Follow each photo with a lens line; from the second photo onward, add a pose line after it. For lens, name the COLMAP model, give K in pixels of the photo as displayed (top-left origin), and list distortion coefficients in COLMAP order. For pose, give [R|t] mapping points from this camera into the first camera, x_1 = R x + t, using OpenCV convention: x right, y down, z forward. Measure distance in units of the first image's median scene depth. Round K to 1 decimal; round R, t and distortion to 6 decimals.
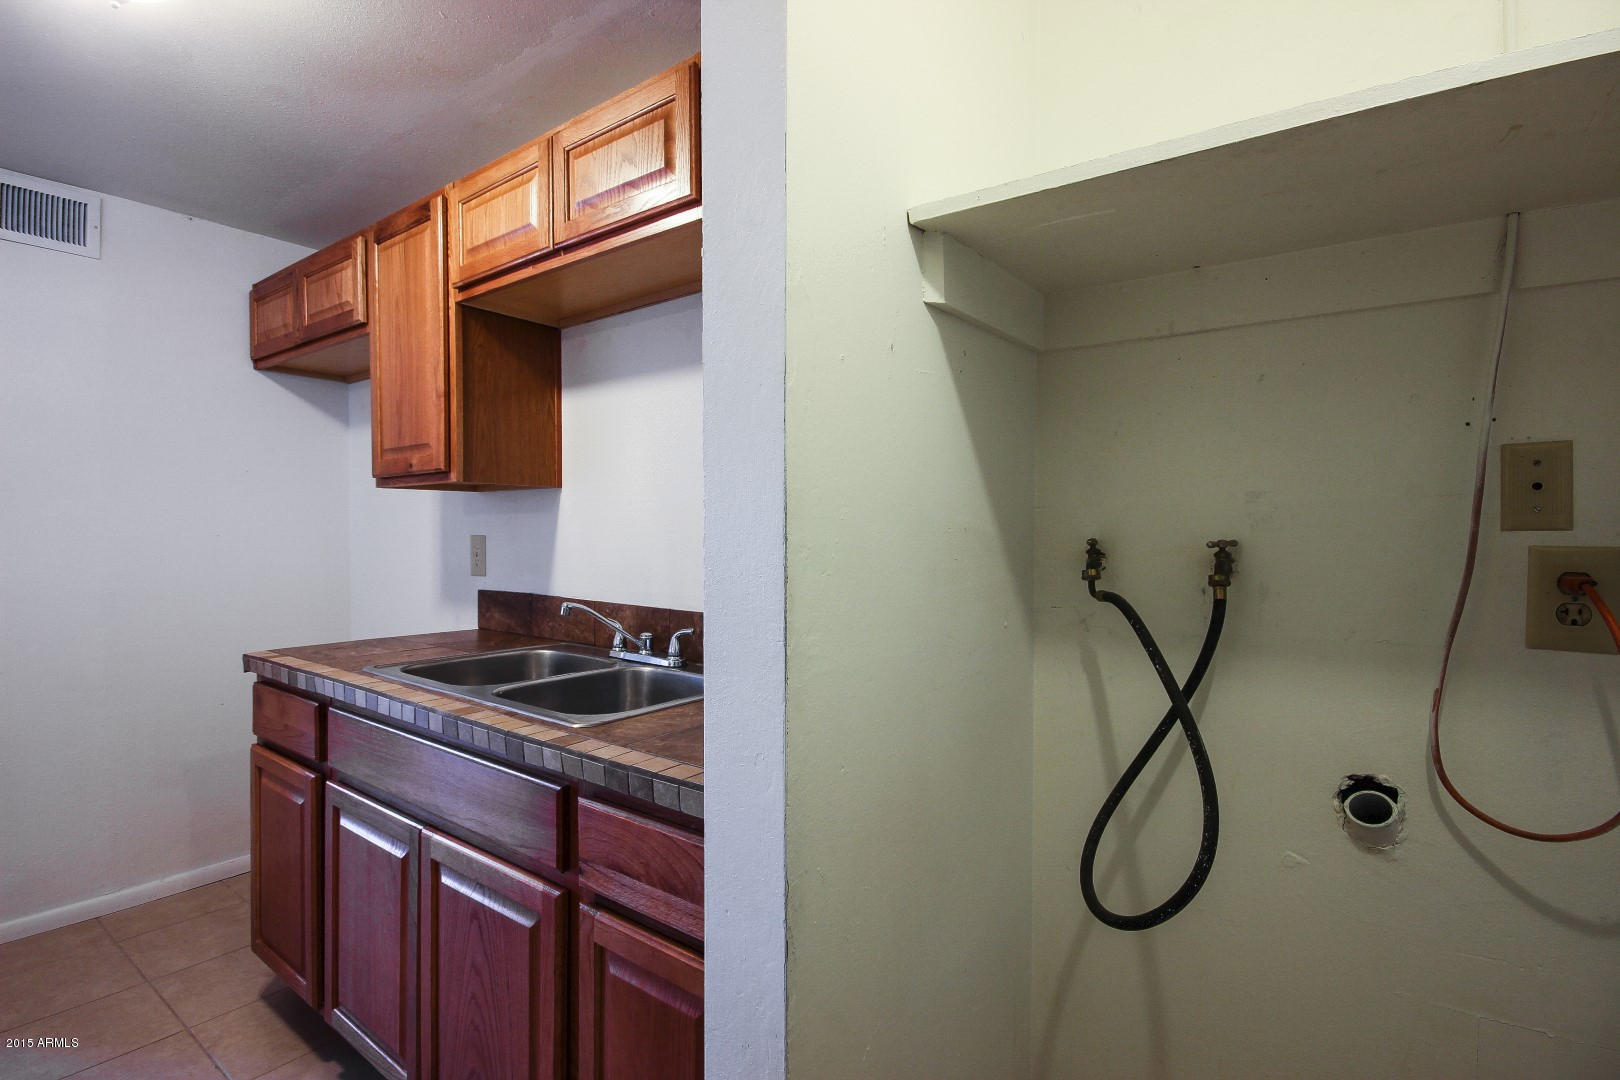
lens RADIAL K [[762.5, 0, 819.3], [0, 762.5, 545.6], [0, 0, 1]] dist [0.008975, -0.010006]
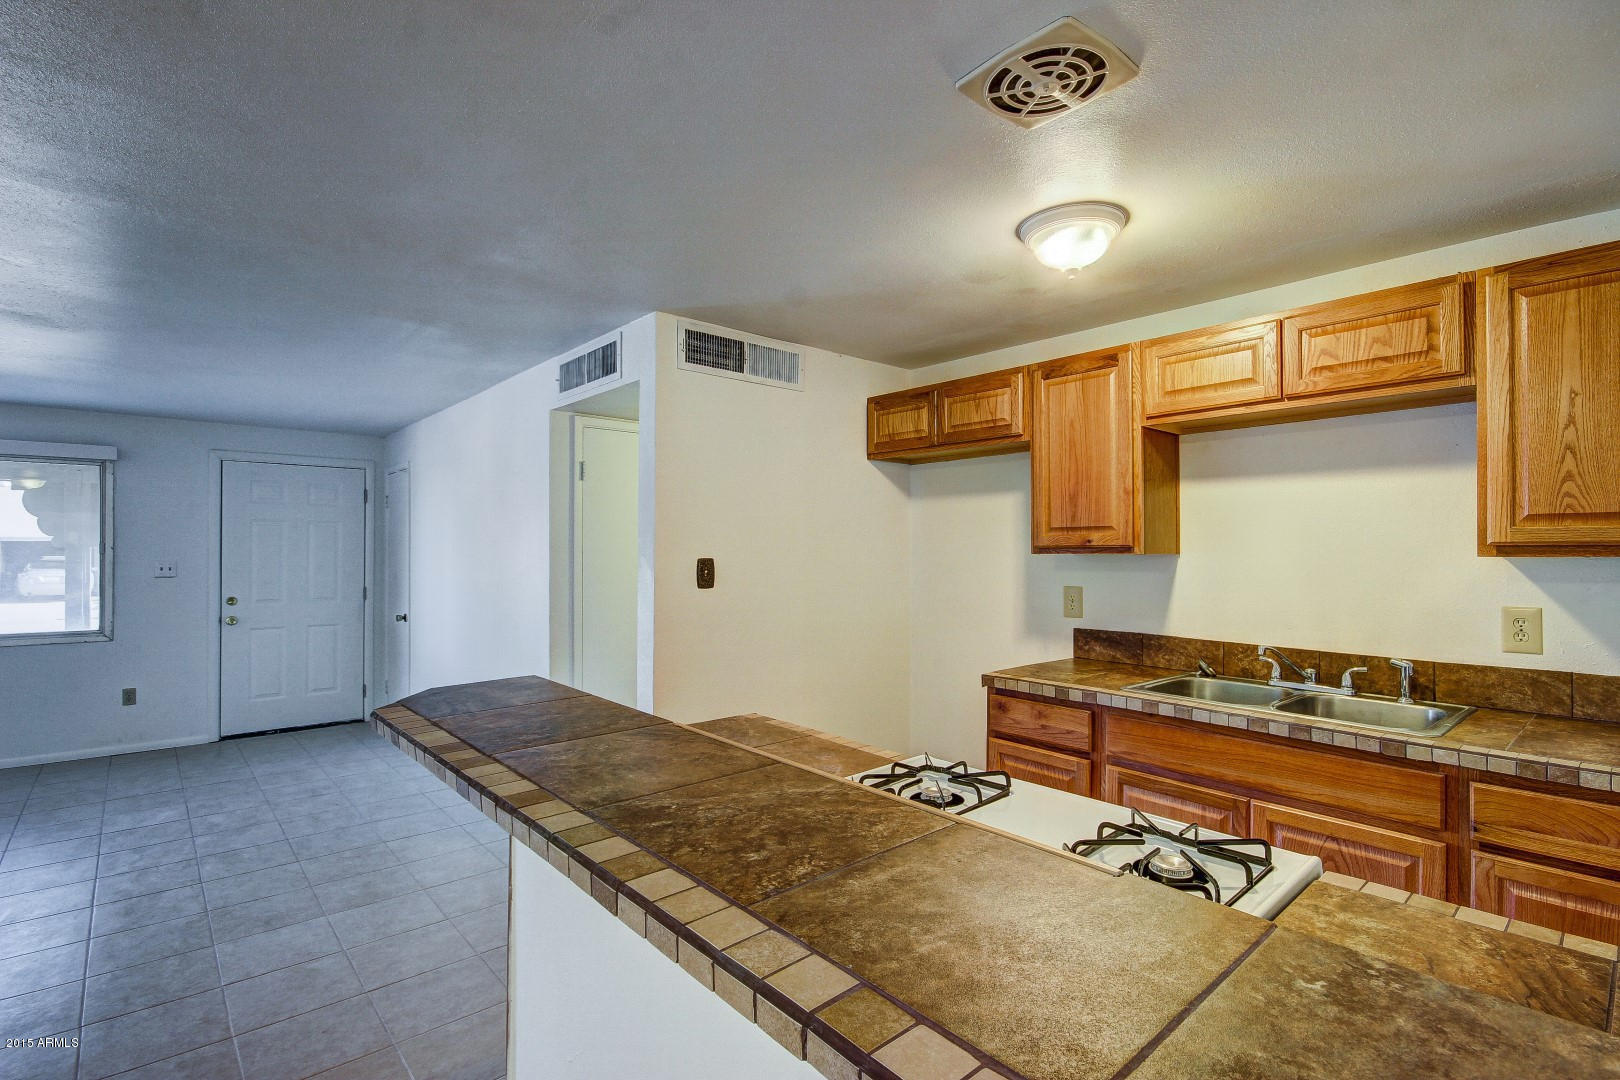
lens RADIAL K [[762.5, 0, 819.3], [0, 762.5, 545.6], [0, 0, 1]] dist [0.008975, -0.010006]
pose [[0.977227, -0.003876, -0.212160, -0.707054], [-0.001006, 0.999737, -0.022896, -0.063331], [0.212193, 0.022588, 0.976967, -0.448259]]
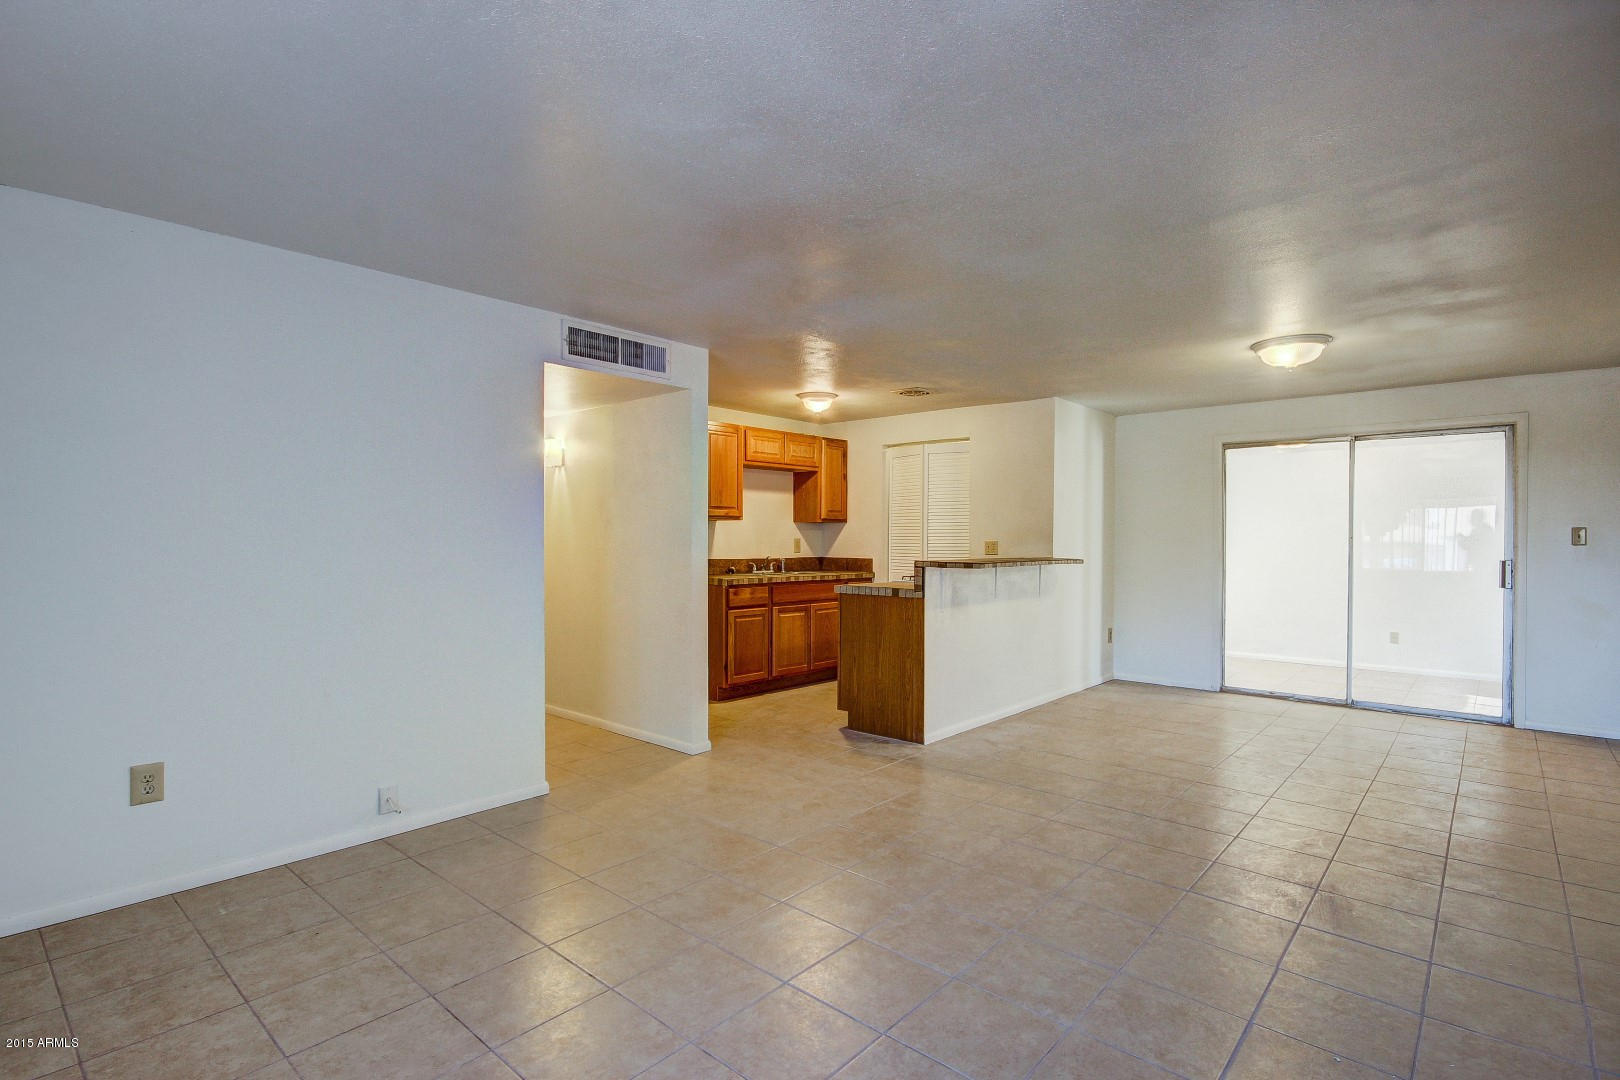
lens RADIAL K [[785.3, 0, 820.1], [0, 785.3, 545.0], [0, 0, 1]] dist [0.002233, -0.000330]
pose [[0.089707, -0.013253, 0.995880, -3.435220], [0.015577, 0.999808, 0.011902, -0.014544], [-0.995846, 0.014445, 0.089896, 0.371867]]
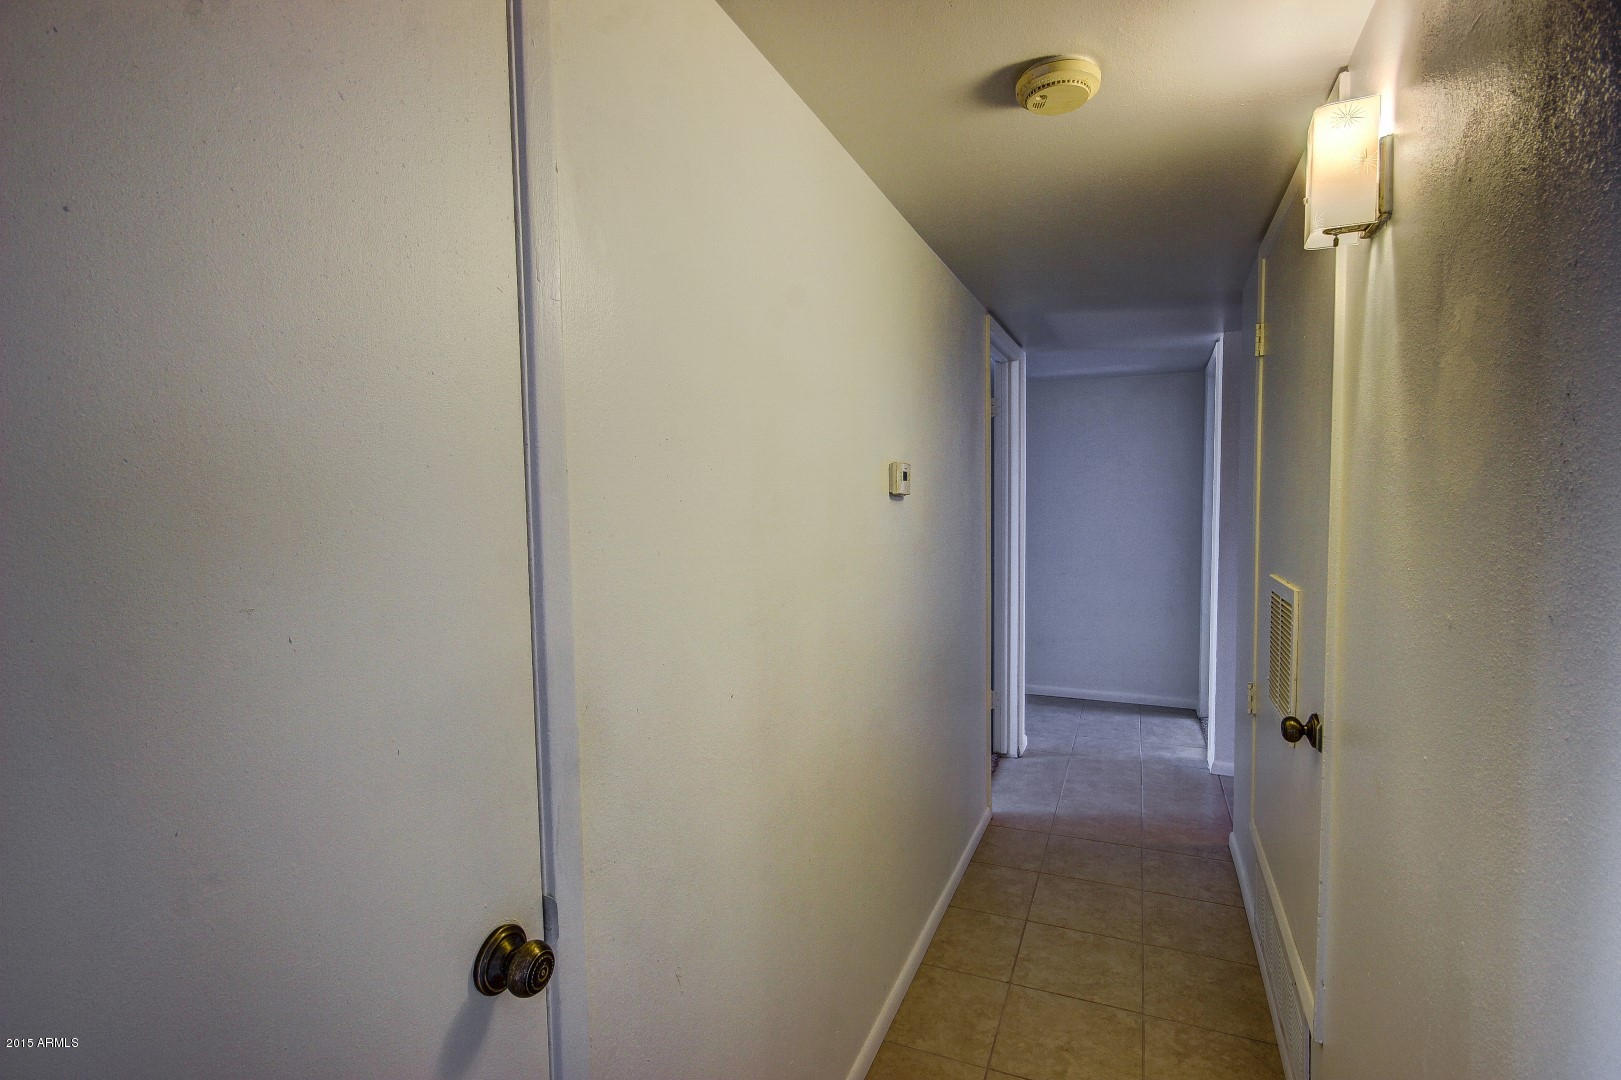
lens RADIAL K [[762.9, 0, 819.8], [0, 762.9, 545.6], [0, 0, 1]] dist [0.008975, -0.010006]
pose [[0.974534, -0.032371, 0.221891, -1.474315], [0.022259, 0.998603, 0.047923, -0.065767], [-0.223132, -0.041763, 0.973893, 0.996087]]
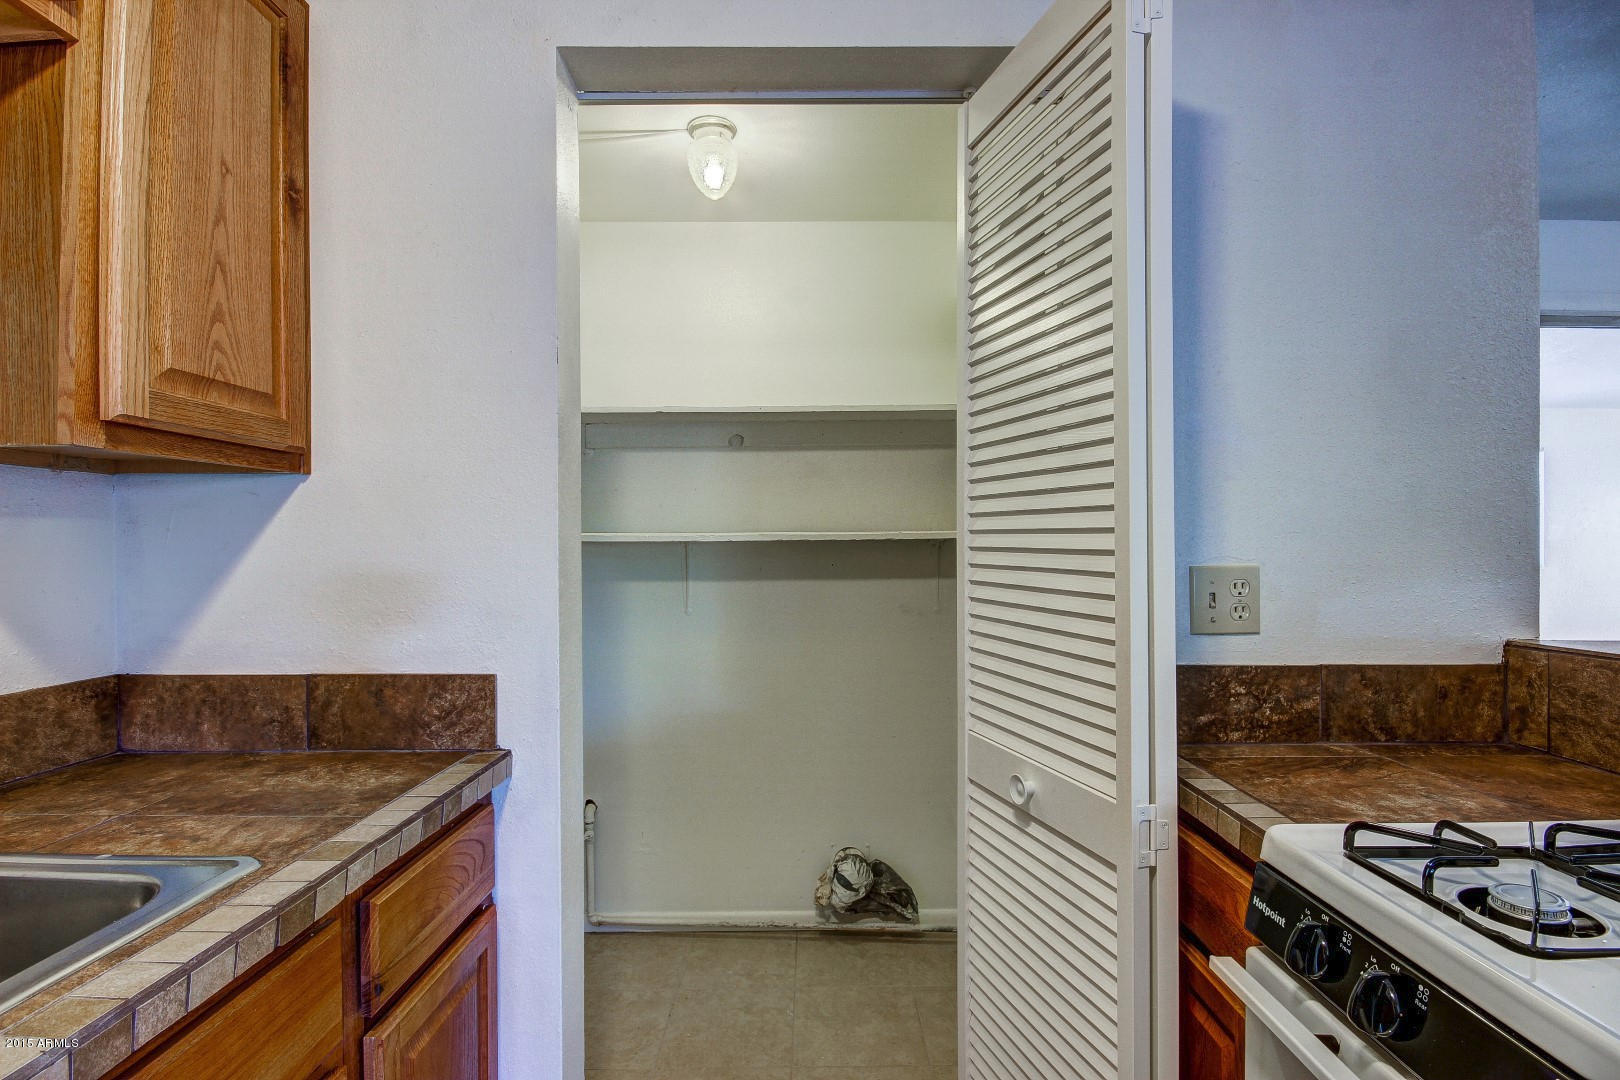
lens RADIAL K [[762.5, 0, 819.3], [0, 762.5, 545.6], [0, 0, 1]] dist [0.008975, -0.010006]
pose [[-0.591508, -0.001780, 0.806297, -0.662501], [0.019015, 0.999689, 0.016156, -0.016828], [-0.806075, 0.024888, -0.591290, 0.597518]]
